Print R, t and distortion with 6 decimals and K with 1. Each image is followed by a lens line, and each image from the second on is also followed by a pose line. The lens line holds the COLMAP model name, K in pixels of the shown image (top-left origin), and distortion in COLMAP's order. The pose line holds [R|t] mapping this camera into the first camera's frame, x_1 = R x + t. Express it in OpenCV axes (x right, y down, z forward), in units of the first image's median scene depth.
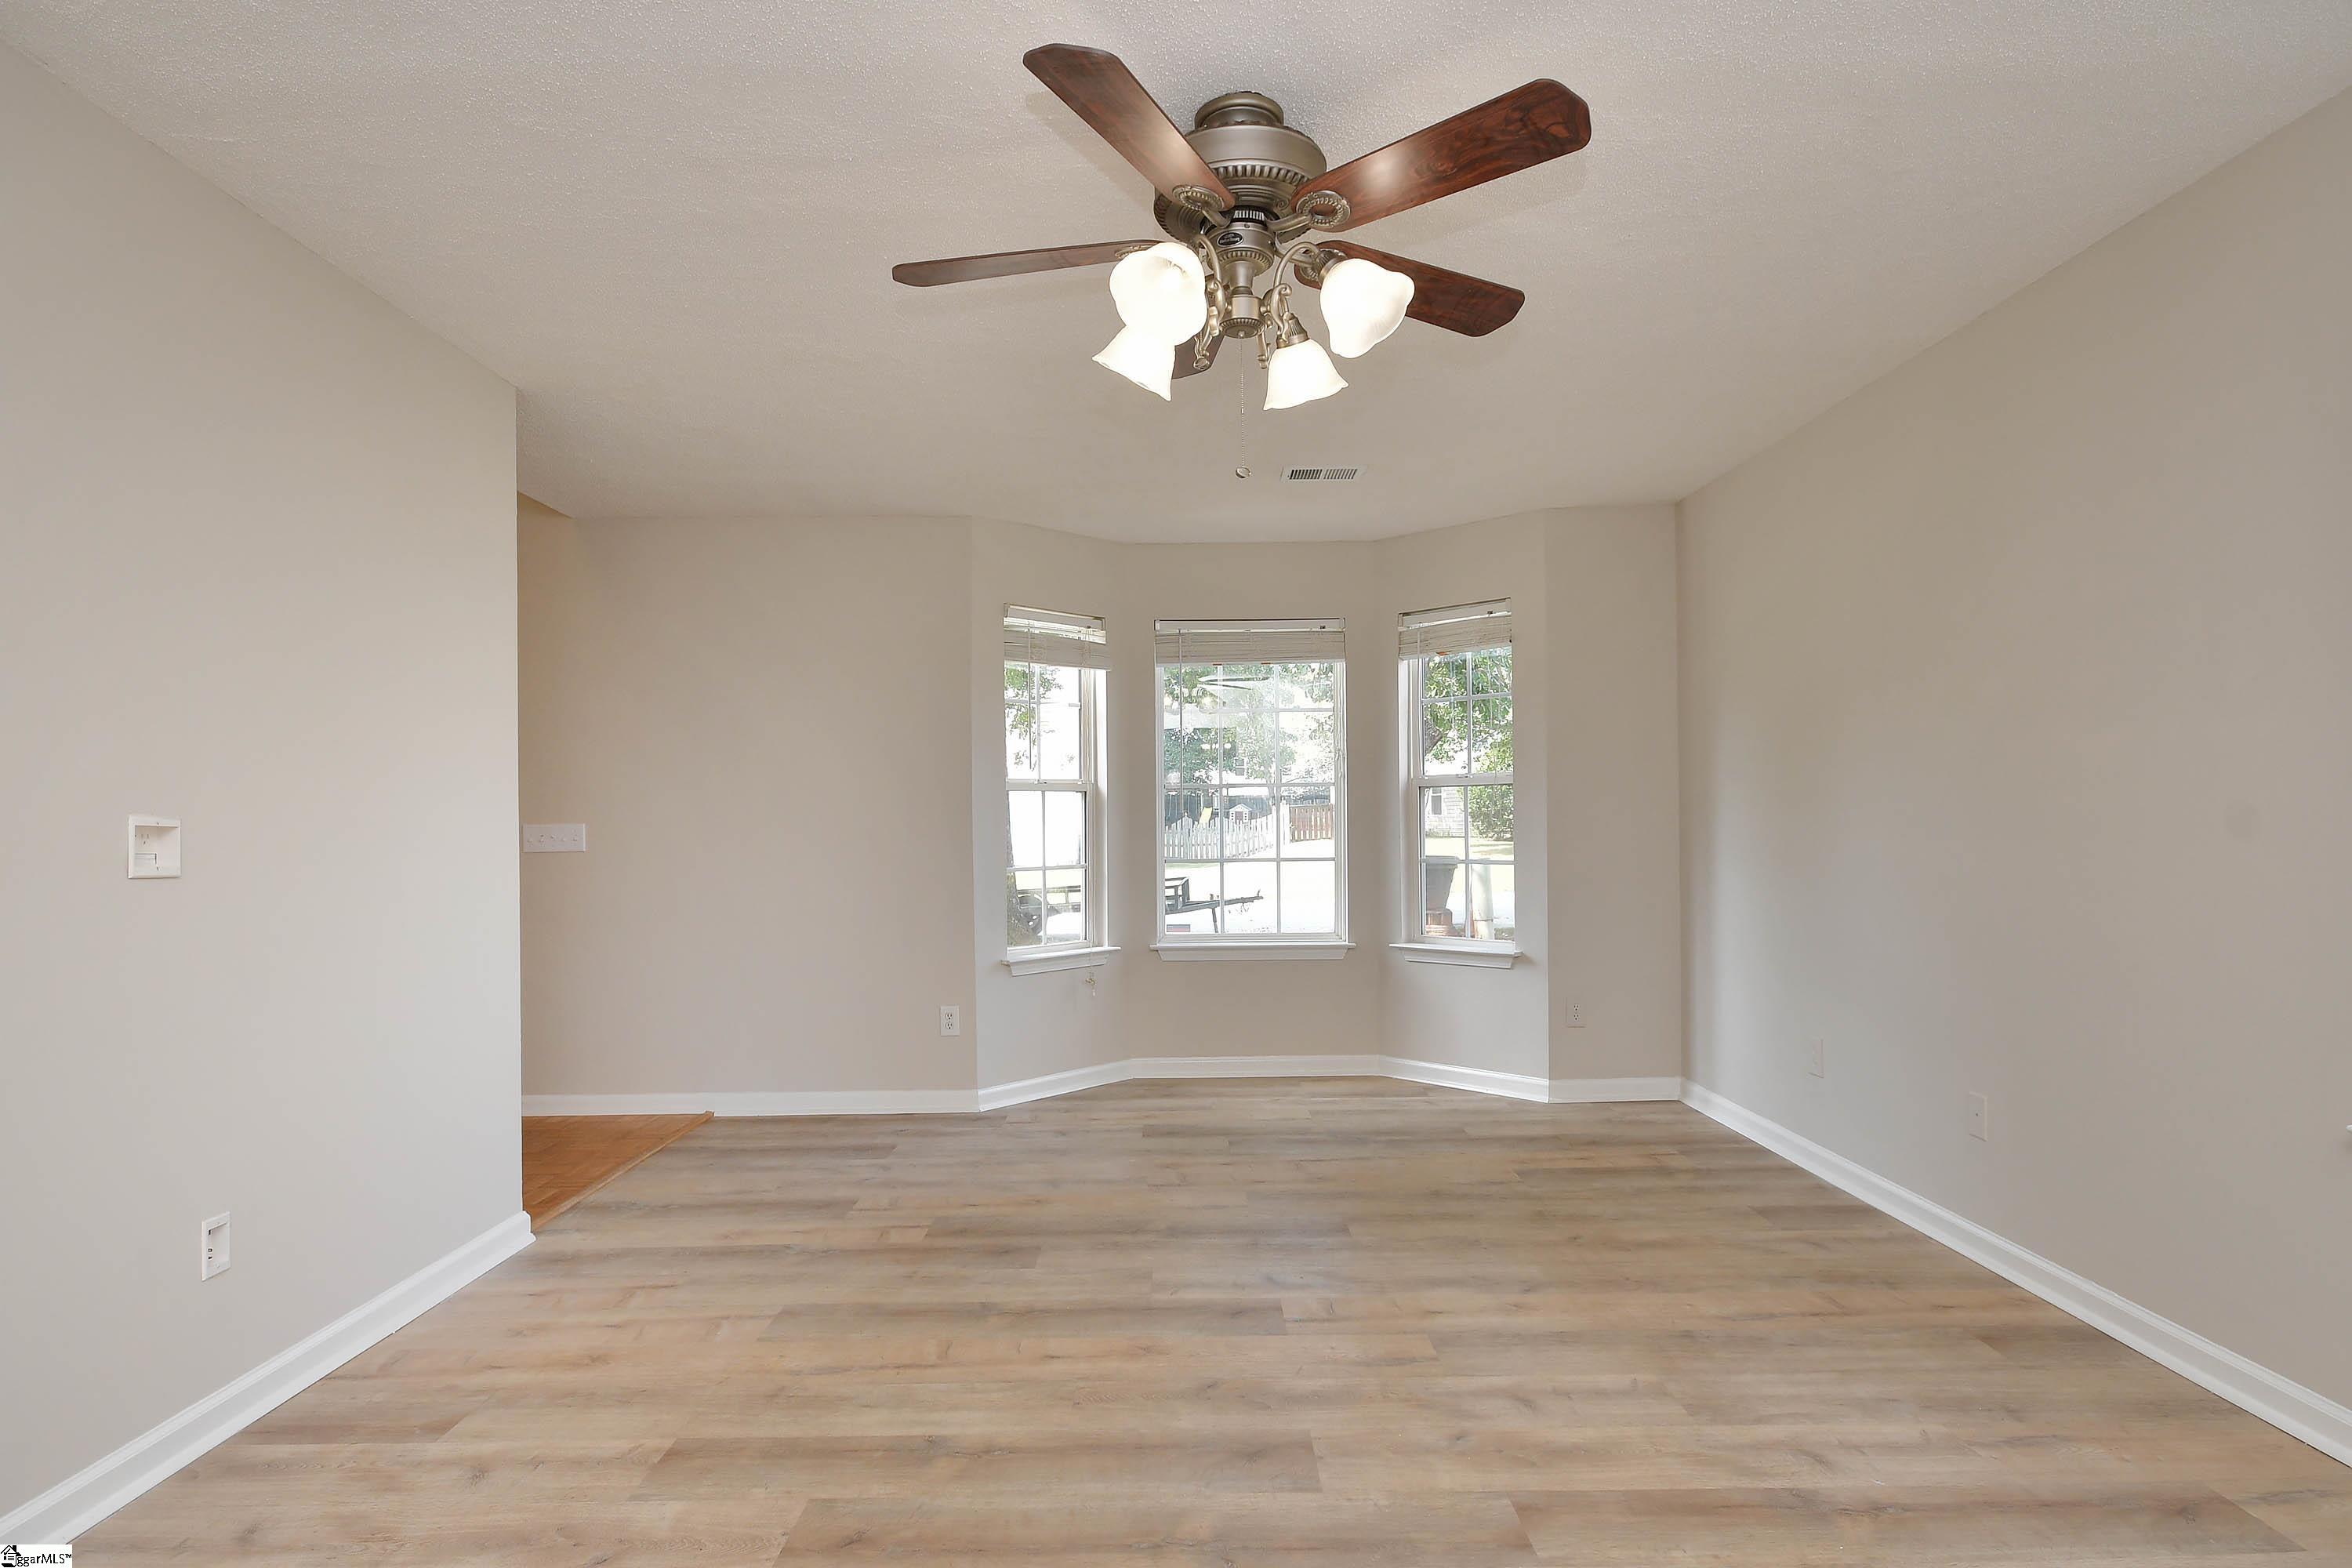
lens RADIAL K [[1038.0, 0, 1176.0], [0, 1038.0, 784.0], [0, 0, 1]] dist [0.005106, -0.011222]
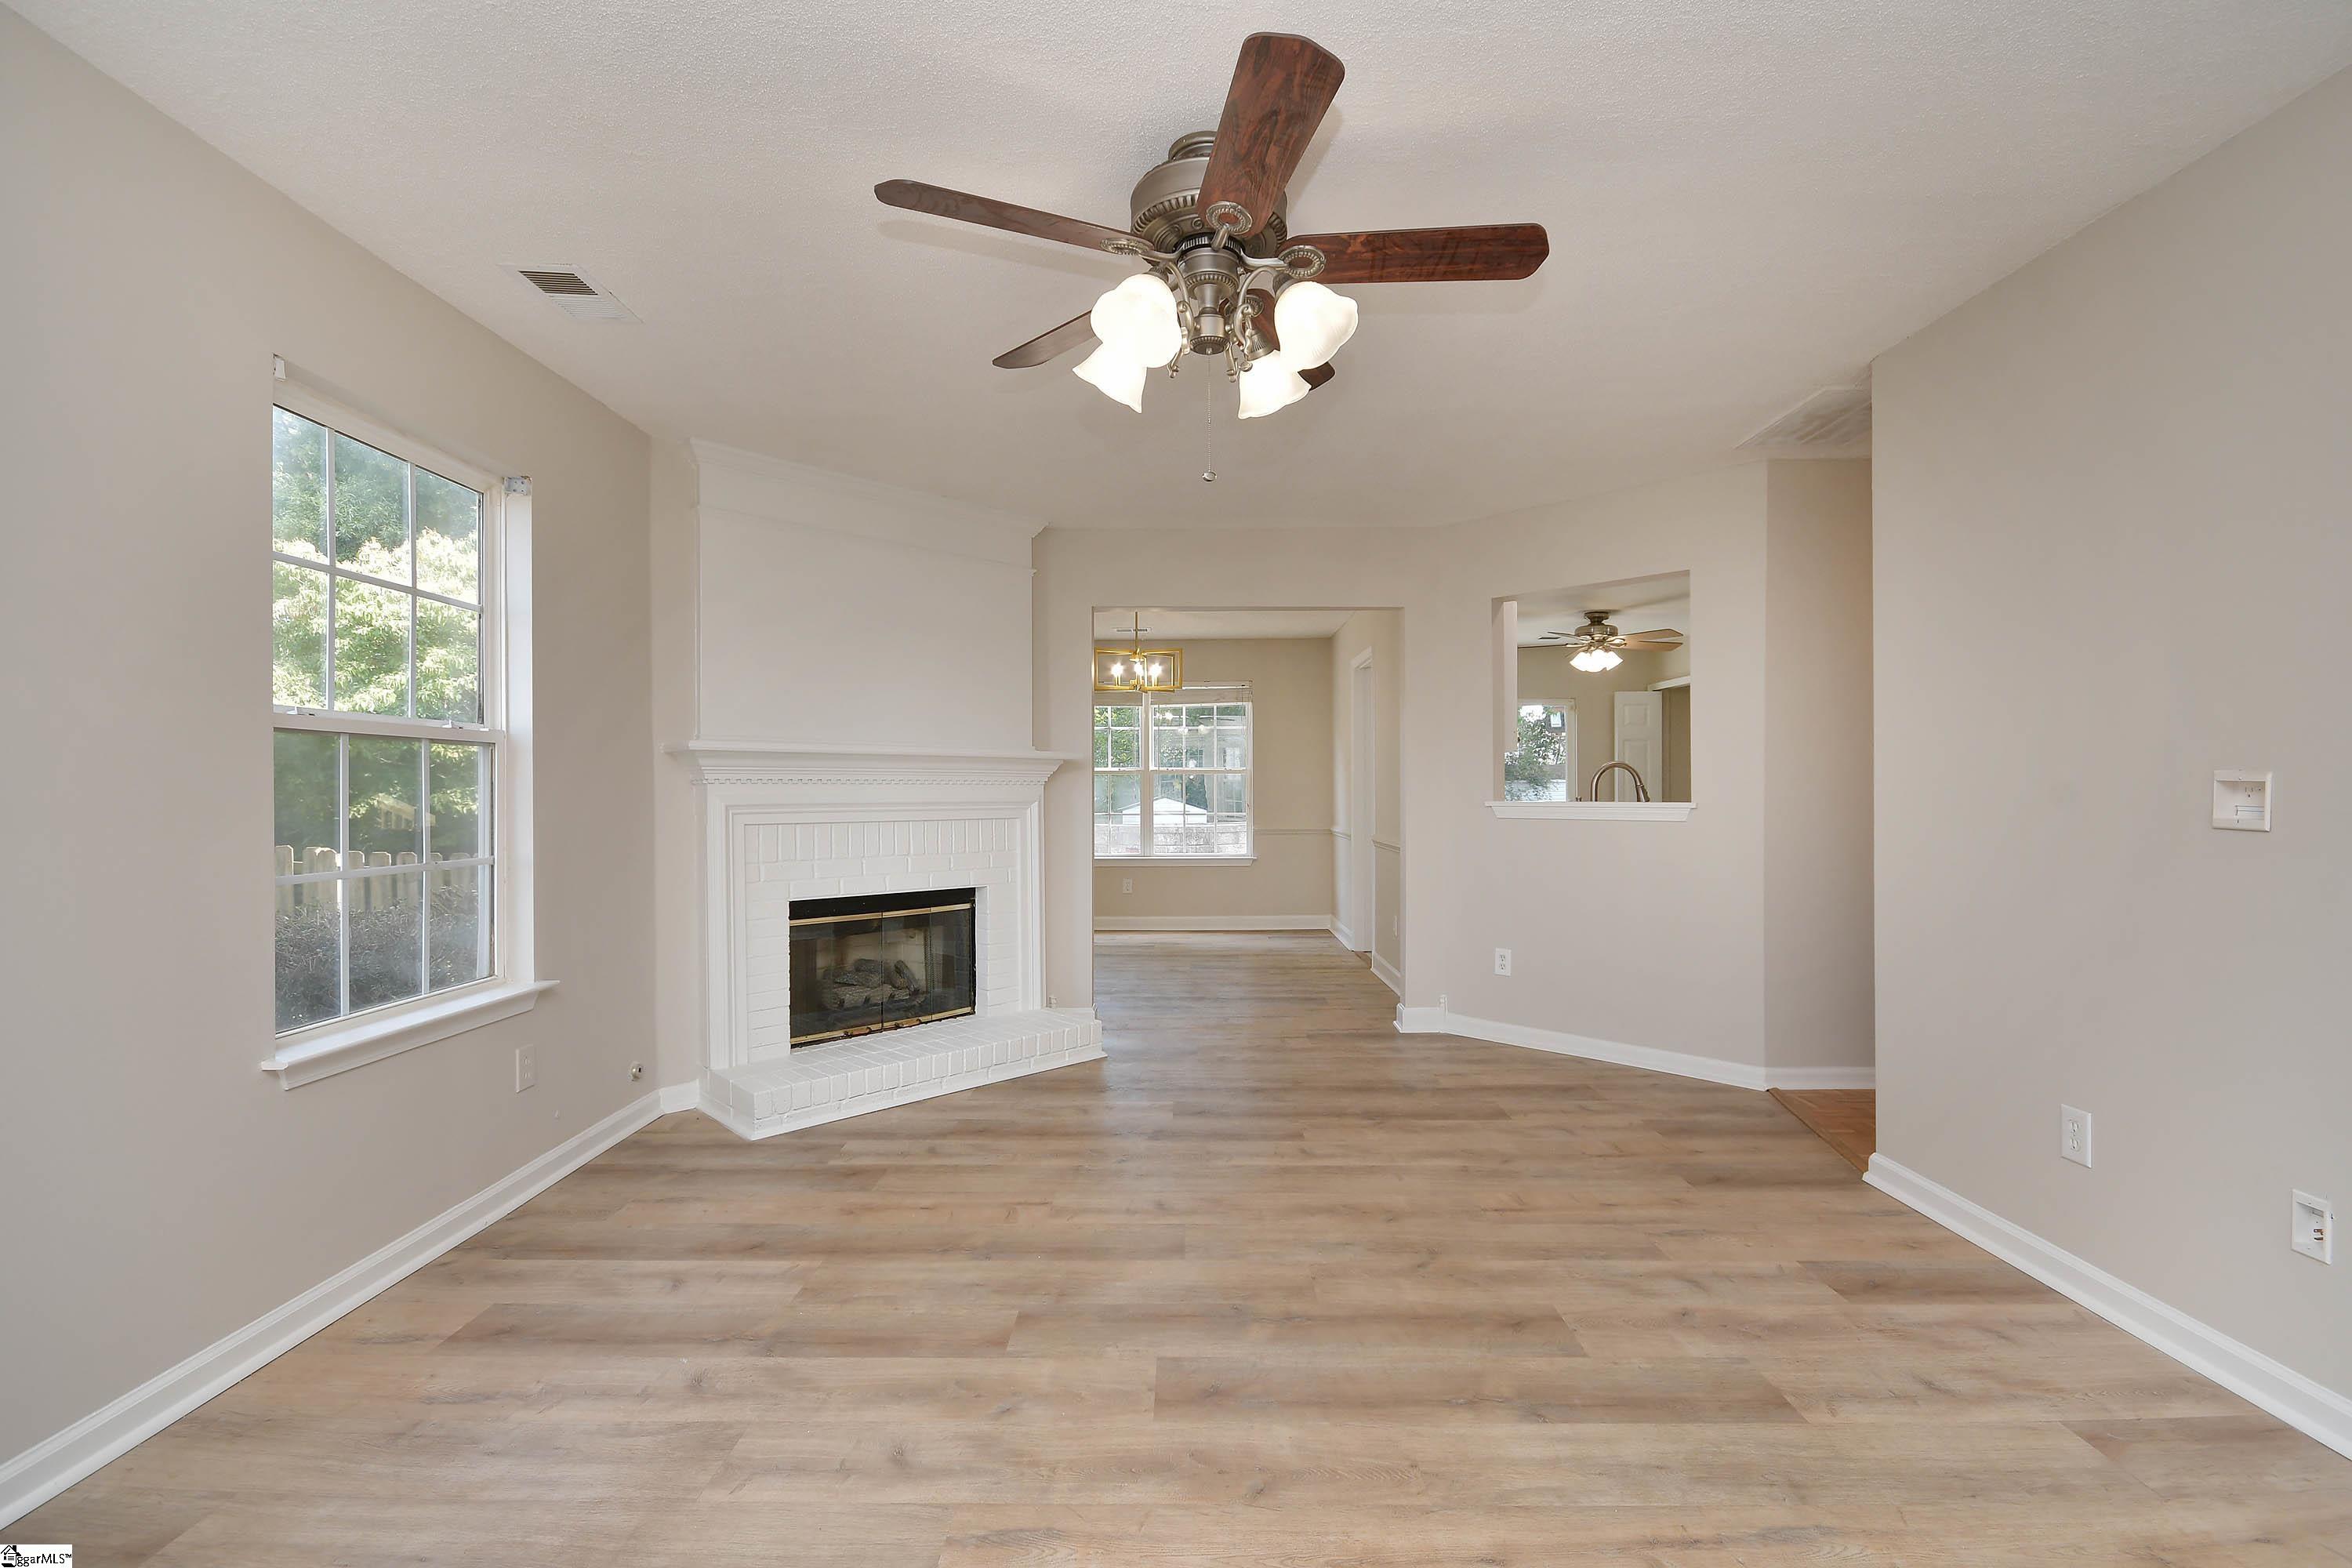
lens RADIAL K [[1038.0, 0, 1176.0], [0, 1038.0, 784.0], [0, 0, 1]] dist [0.005106, -0.011222]
pose [[-0.999883, 0.015209, 0.001449, 0.099838], [0.015127, 0.998857, -0.045332, 0.075632], [-0.002137, -0.045305, -0.998971, 2.051054]]
